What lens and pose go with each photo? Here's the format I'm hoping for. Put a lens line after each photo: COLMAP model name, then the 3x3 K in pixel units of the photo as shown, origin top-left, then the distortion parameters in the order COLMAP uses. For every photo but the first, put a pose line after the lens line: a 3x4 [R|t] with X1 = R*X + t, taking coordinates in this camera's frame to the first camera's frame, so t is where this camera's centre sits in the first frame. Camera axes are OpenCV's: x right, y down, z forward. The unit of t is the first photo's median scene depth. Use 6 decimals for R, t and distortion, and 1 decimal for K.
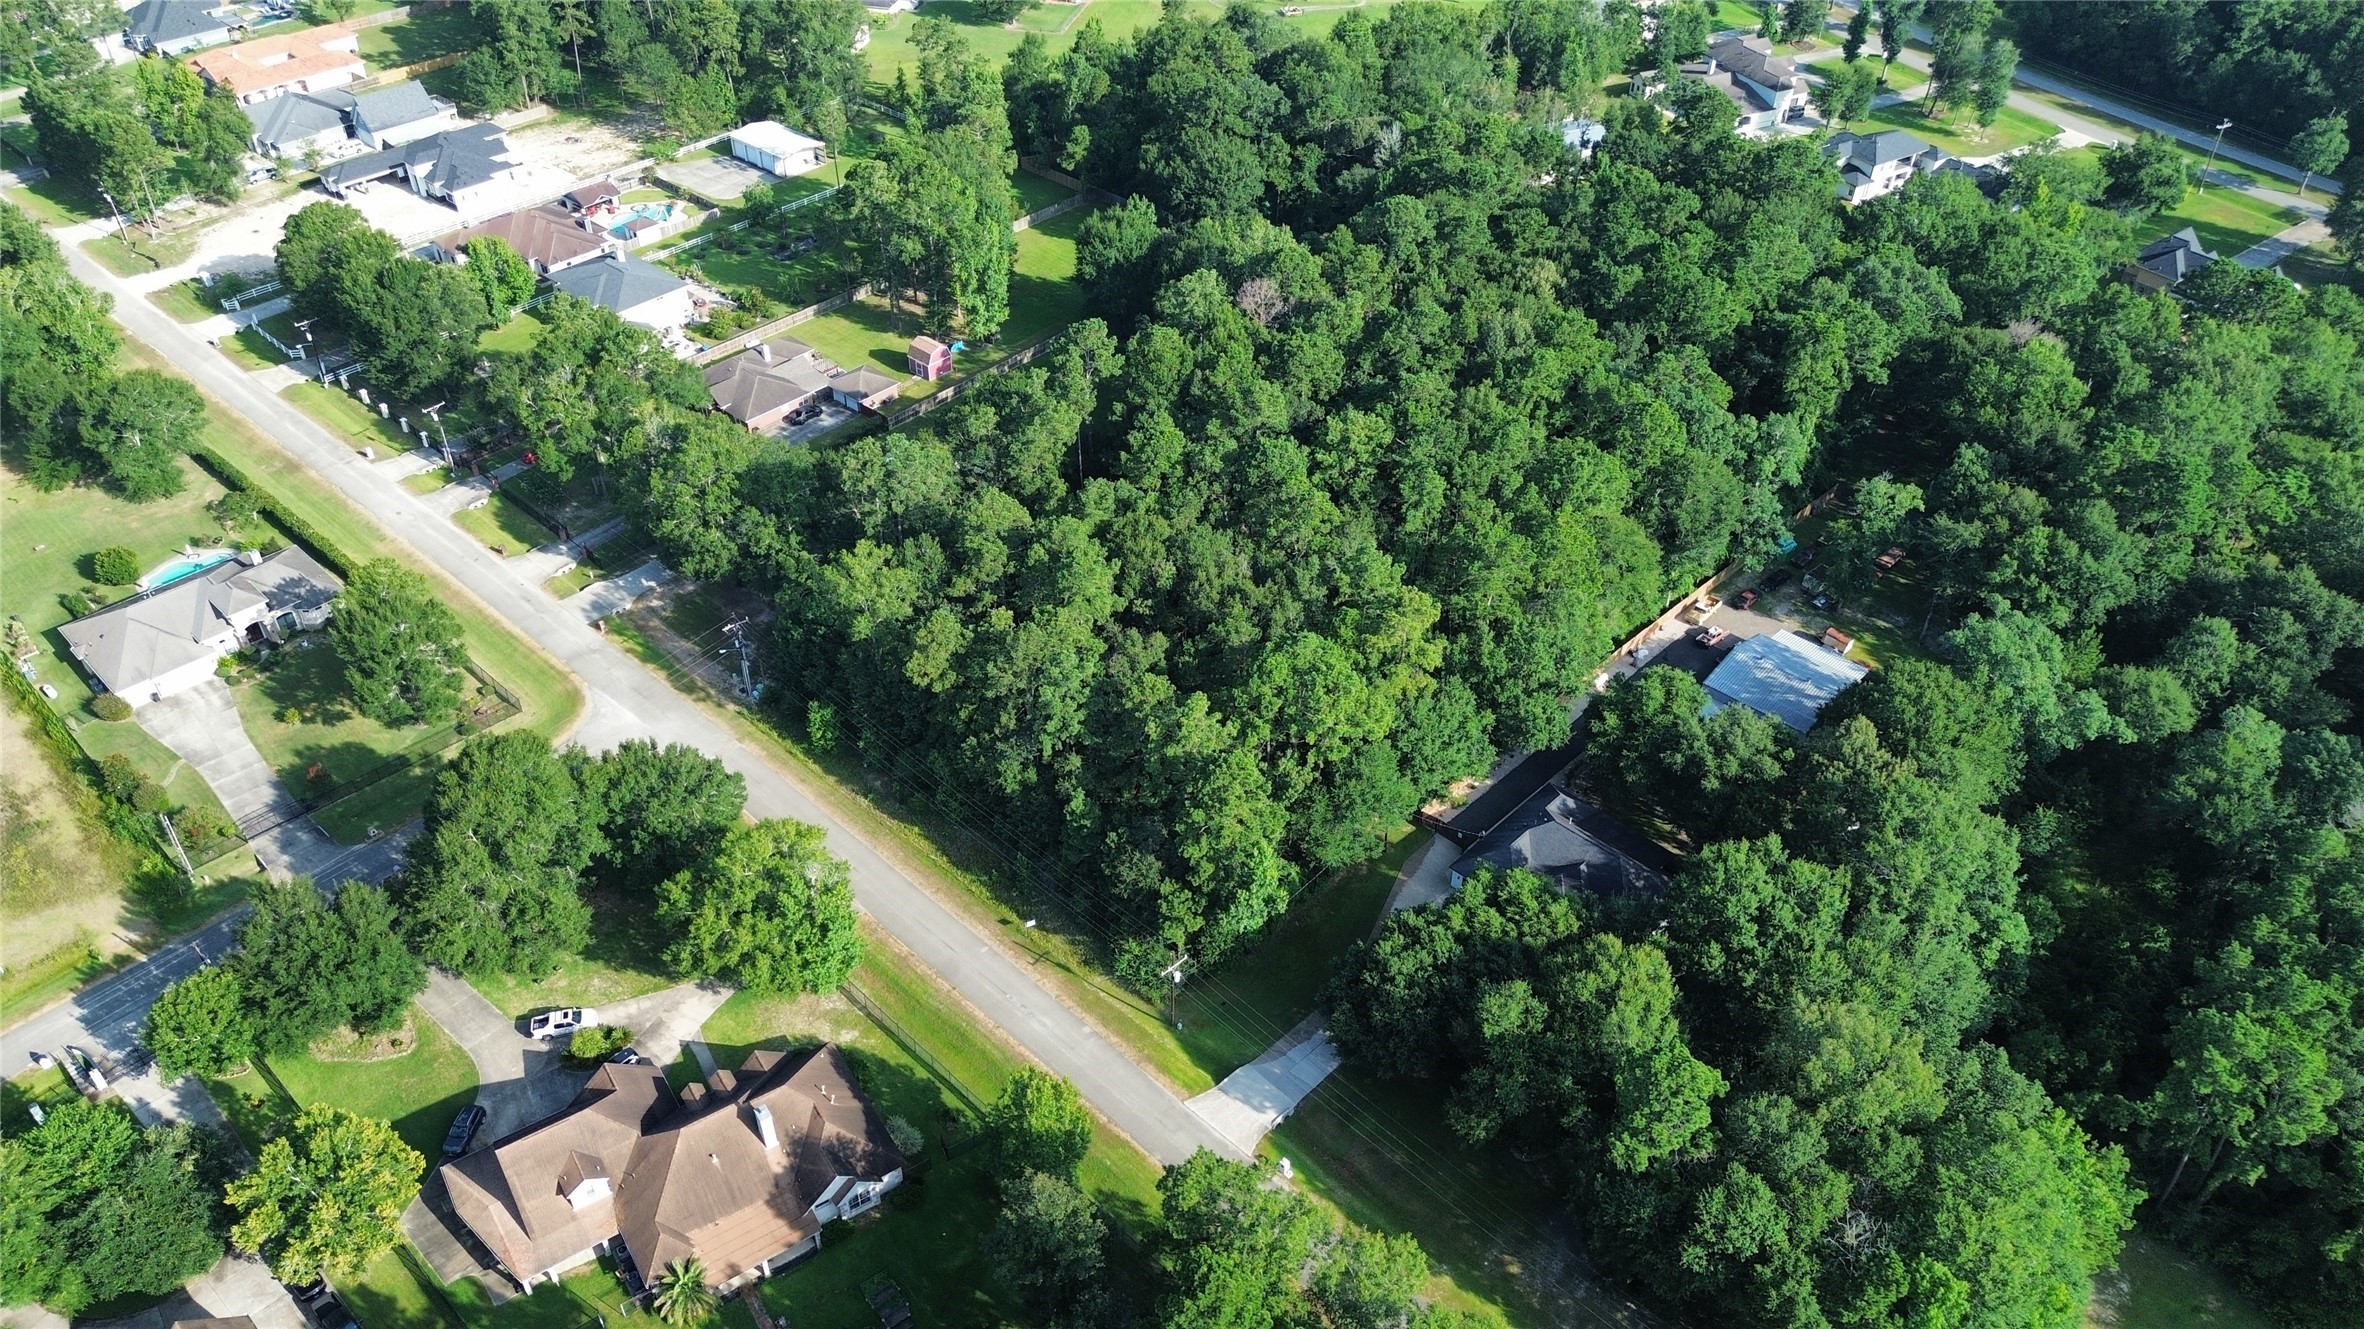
lens RADIAL K [[1674.7, 0, 1182.0], [0, 1674.7, 664.5], [0, 0, 1]] dist [0.069520, -0.068729]
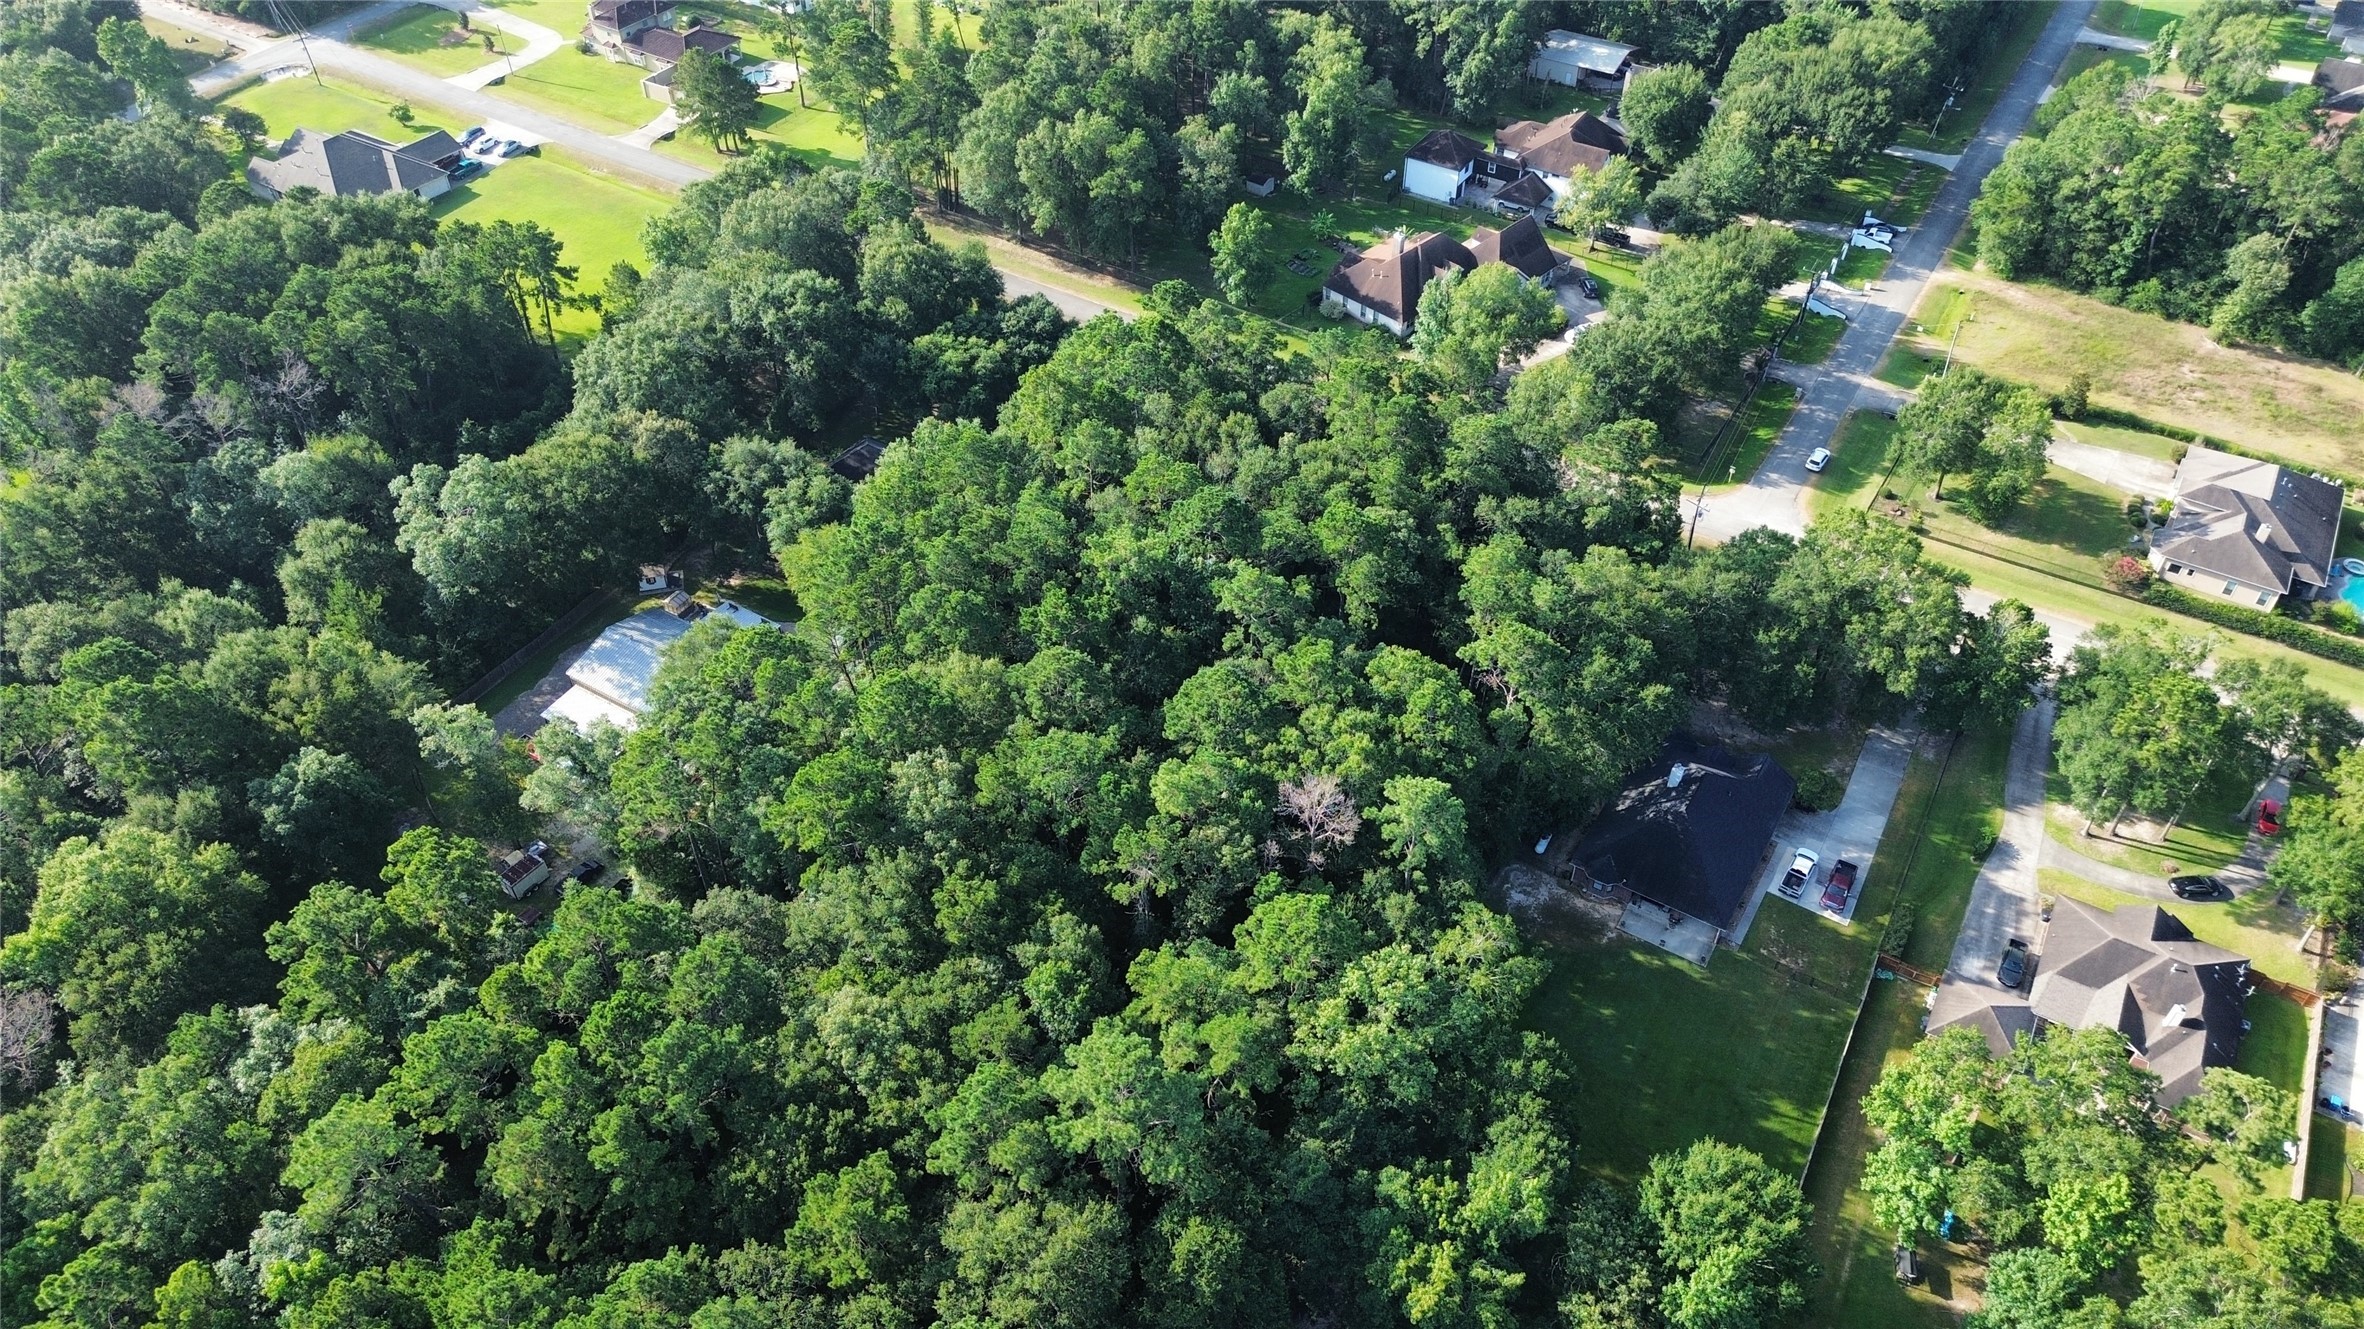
lens RADIAL K [[1674.7, 0, 1182.0], [0, 1674.7, 664.5], [0, 0, 1]] dist [0.069520, -0.068729]
pose [[-0.979390, 0.126298, -0.157622, 0.204505], [-0.136134, 0.163735, 0.977066, -0.902220], [0.149210, 0.978386, -0.143167, 1.124746]]
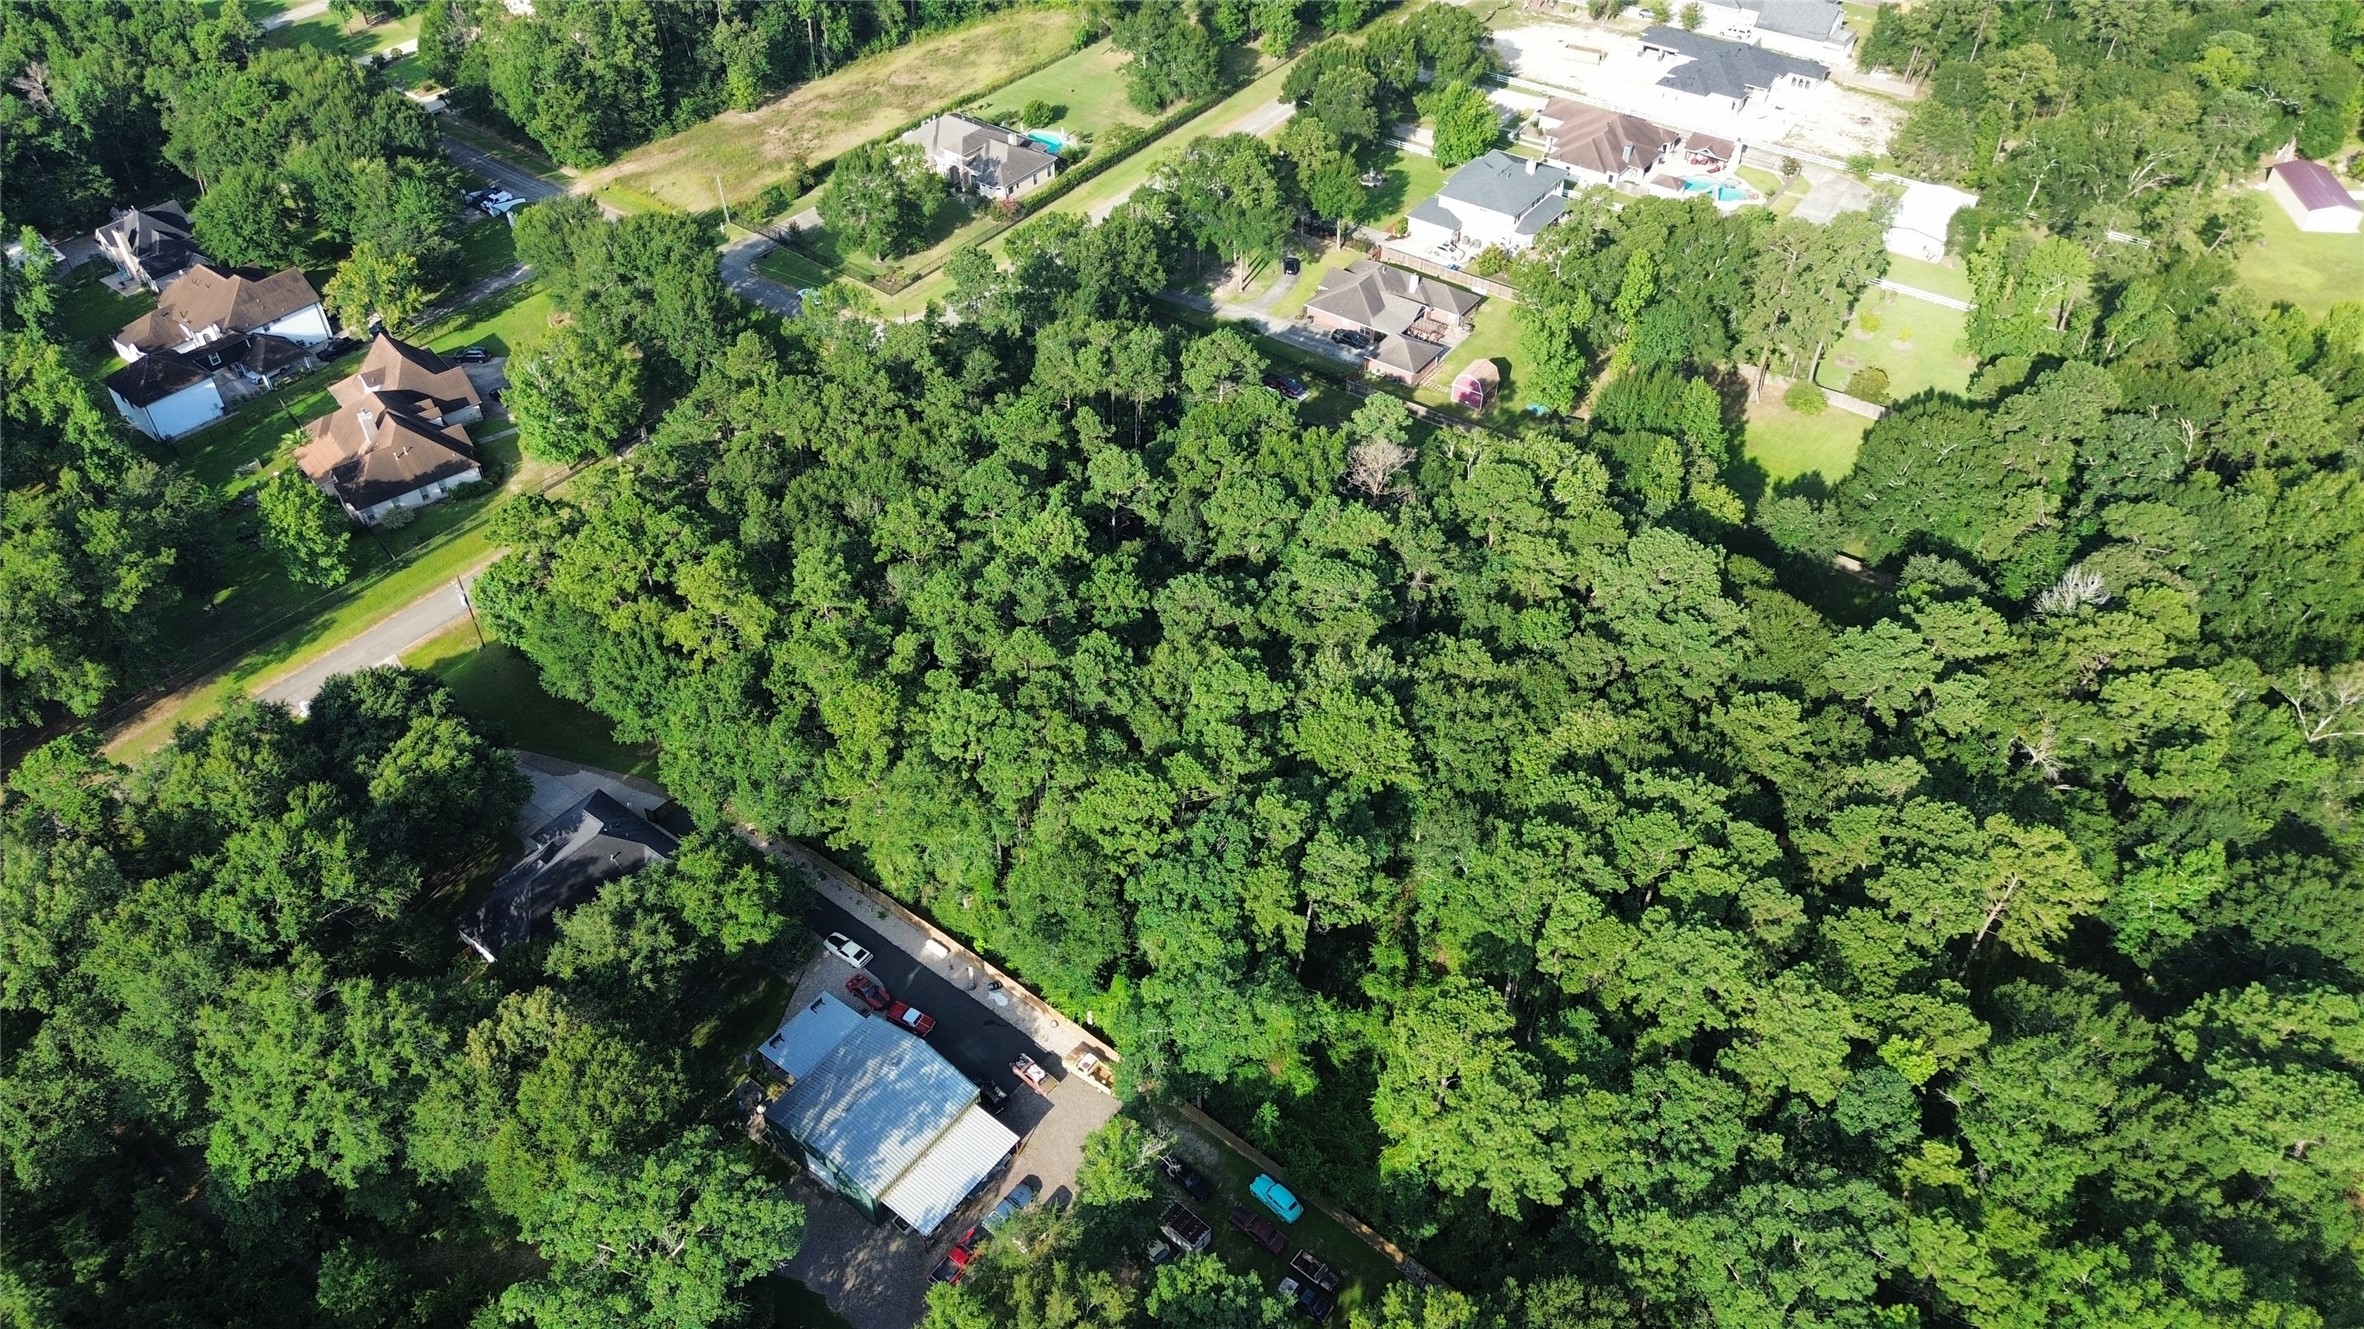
lens RADIAL K [[1674.7, 0, 1182.0], [0, 1674.7, 664.5], [0, 0, 1]] dist [0.069520, -0.068729]
pose [[0.106857, 0.653462, -0.749379, 0.758076], [-0.620326, 0.632833, 0.463377, -0.509485], [0.777031, 0.415344, 0.472982, 0.645493]]
